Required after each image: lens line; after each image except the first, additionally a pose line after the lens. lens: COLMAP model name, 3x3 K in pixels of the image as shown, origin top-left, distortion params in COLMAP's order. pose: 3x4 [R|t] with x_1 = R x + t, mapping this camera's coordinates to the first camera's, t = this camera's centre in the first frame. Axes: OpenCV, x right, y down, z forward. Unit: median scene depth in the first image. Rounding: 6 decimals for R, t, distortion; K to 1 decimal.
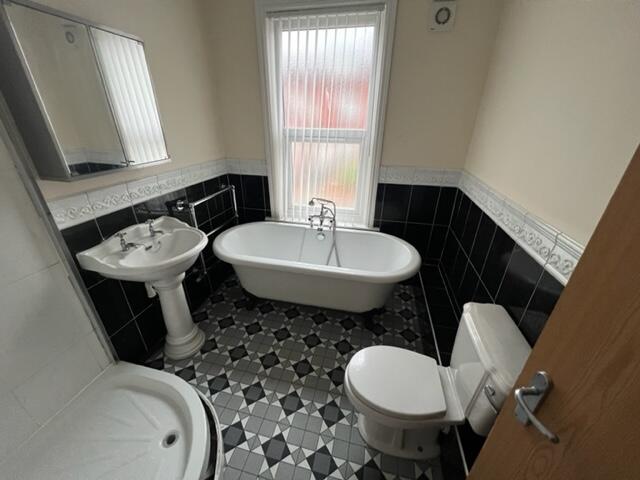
lens RADIAL K [[253.4, 0, 319.3], [0, 253.4, 240.8], [0, 0, 1]] dist [-0.003774, 0.000044]
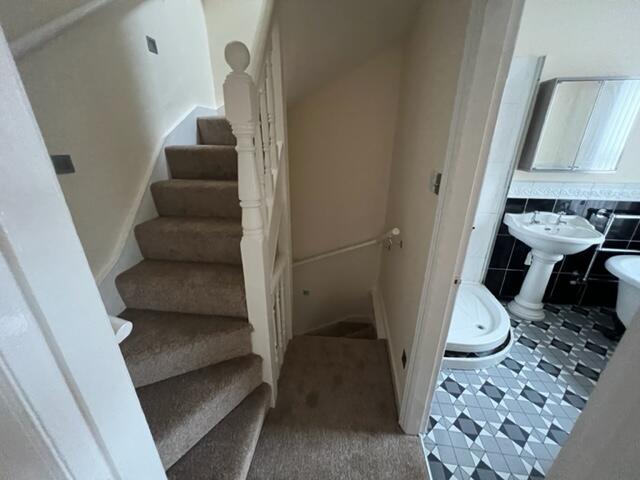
lens RADIAL K [[253.4, 0, 318.8], [0, 253.4, 239.7], [0, 0, 1]] dist [-0.003774, 0.000044]
pose [[0.103943, 0.348378, -0.931573, 0.494168], [-0.426512, 0.861764, 0.274682, 0.229381], [0.898490, 0.368776, 0.238161, -0.424910]]
